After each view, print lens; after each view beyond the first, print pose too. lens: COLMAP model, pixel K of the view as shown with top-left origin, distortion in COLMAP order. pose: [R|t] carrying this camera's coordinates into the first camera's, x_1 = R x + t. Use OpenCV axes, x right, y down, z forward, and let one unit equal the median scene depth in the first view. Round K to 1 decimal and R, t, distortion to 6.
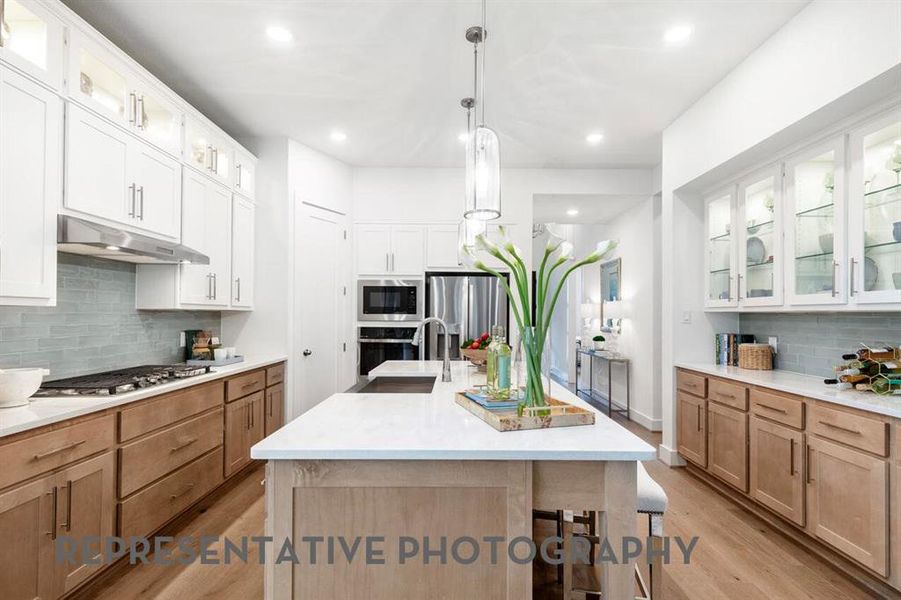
lens RADIAL K [[414.4, 0, 449.0], [0, 414.4, 302.7], [0, 0, 1]] dist [-0.002148, -0.000508]
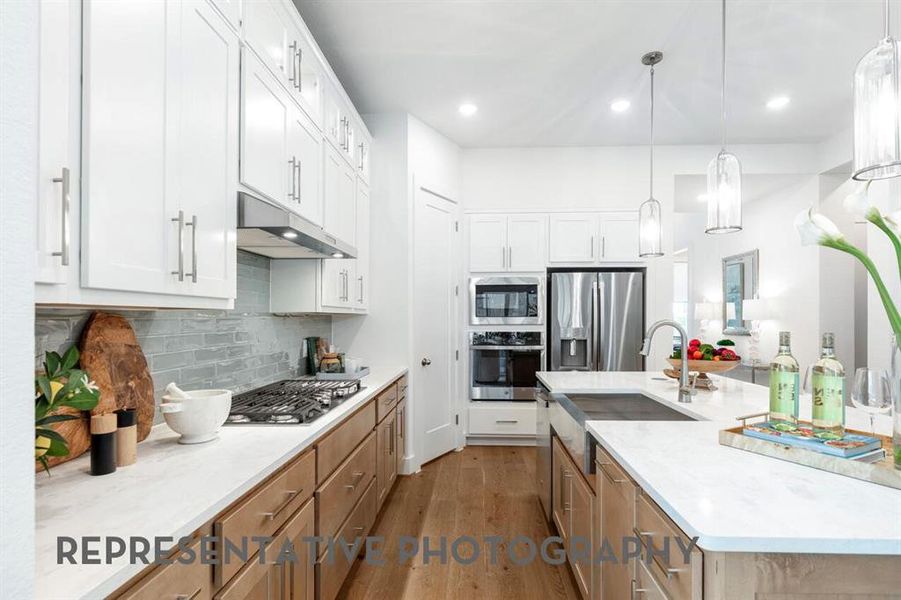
lens RADIAL K [[432.8, 0, 455.5], [0, 432.8, 309.5], [0, 0, 1]] dist [-0.006420, -0.000807]
pose [[0.999022, -0.009339, -0.043223, -0.289470], [0.009824, 0.999891, 0.011037, 0.001613], [0.043115, -0.011451, 0.999004, 0.121160]]
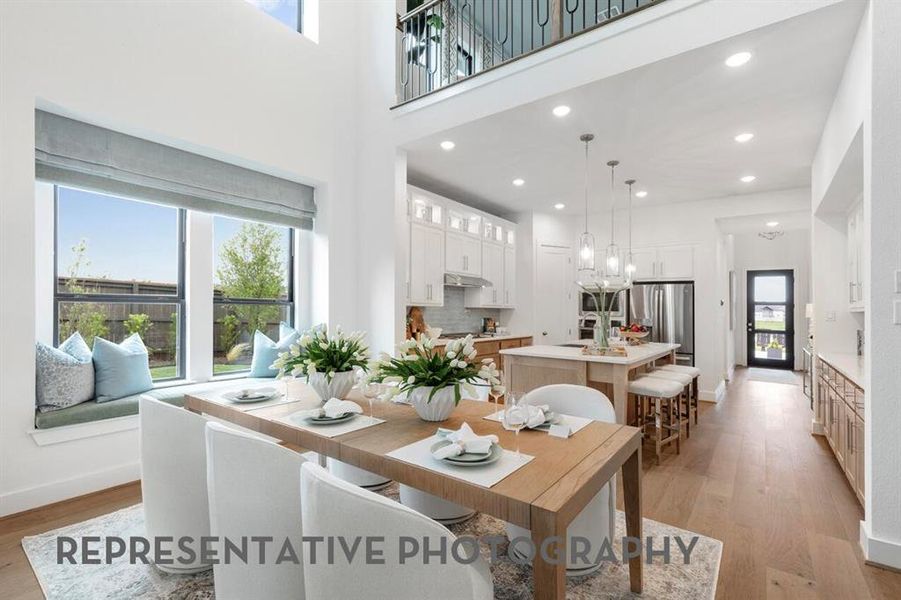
lens RADIAL K [[398.9, 0, 455.6], [0, 398.9, 292.9], [0, 0, 1]] dist [0.002788, -0.000021]
pose [[0.801741, -0.017161, -0.597425, 0.407785], [0.005598, 0.999759, -0.021206, -0.014768], [0.597645, 0.013657, 0.801644, -0.628711]]
